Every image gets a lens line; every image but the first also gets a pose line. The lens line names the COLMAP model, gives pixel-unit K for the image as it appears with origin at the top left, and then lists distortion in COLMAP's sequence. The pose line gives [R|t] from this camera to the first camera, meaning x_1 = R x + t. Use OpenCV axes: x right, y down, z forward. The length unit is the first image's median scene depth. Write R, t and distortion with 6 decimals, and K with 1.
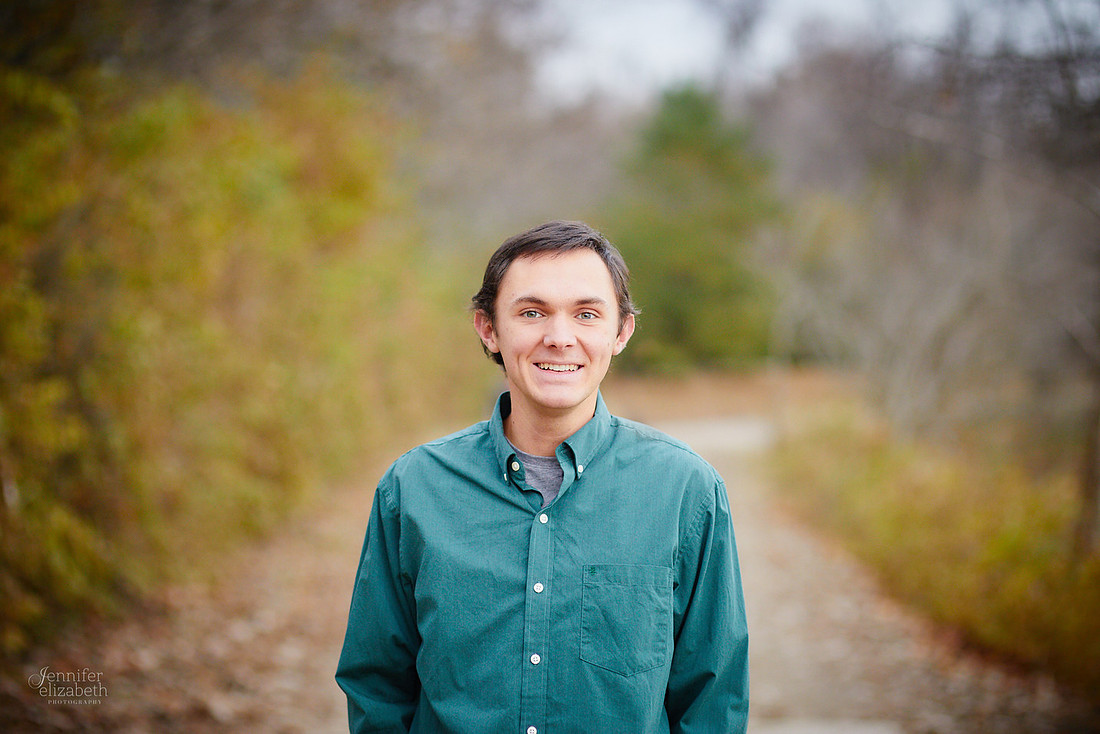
lens RADIAL K [[2765.8, 0, 542.4], [0, 2765.8, 368.4], [0, 0, 1]] dist [-0.110512, 0.000000]
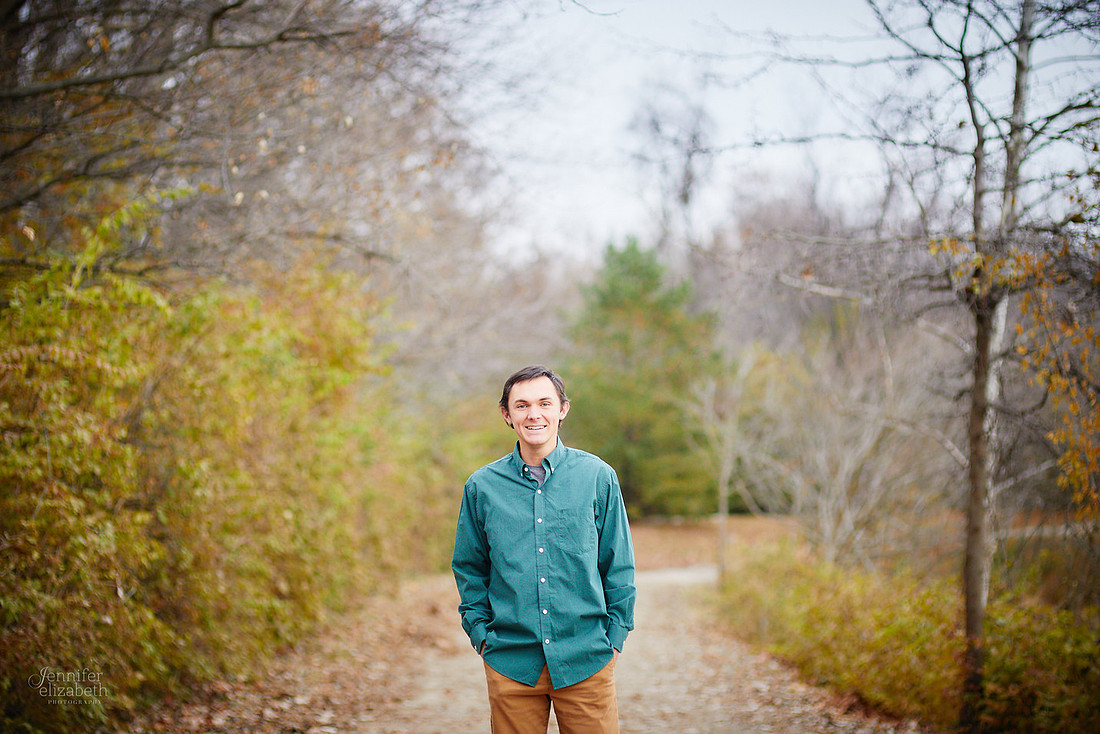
lens RADIAL K [[2765.8, 0, 549.8], [0, 2765.8, 367.1], [0, 0, 1]] dist [-0.110512, 0.000000]
pose [[0.999060, -0.038410, 0.020080, -0.025336], [0.039534, 0.997478, -0.058953, 0.080039], [-0.017765, 0.059691, 0.998059, -1.241032]]
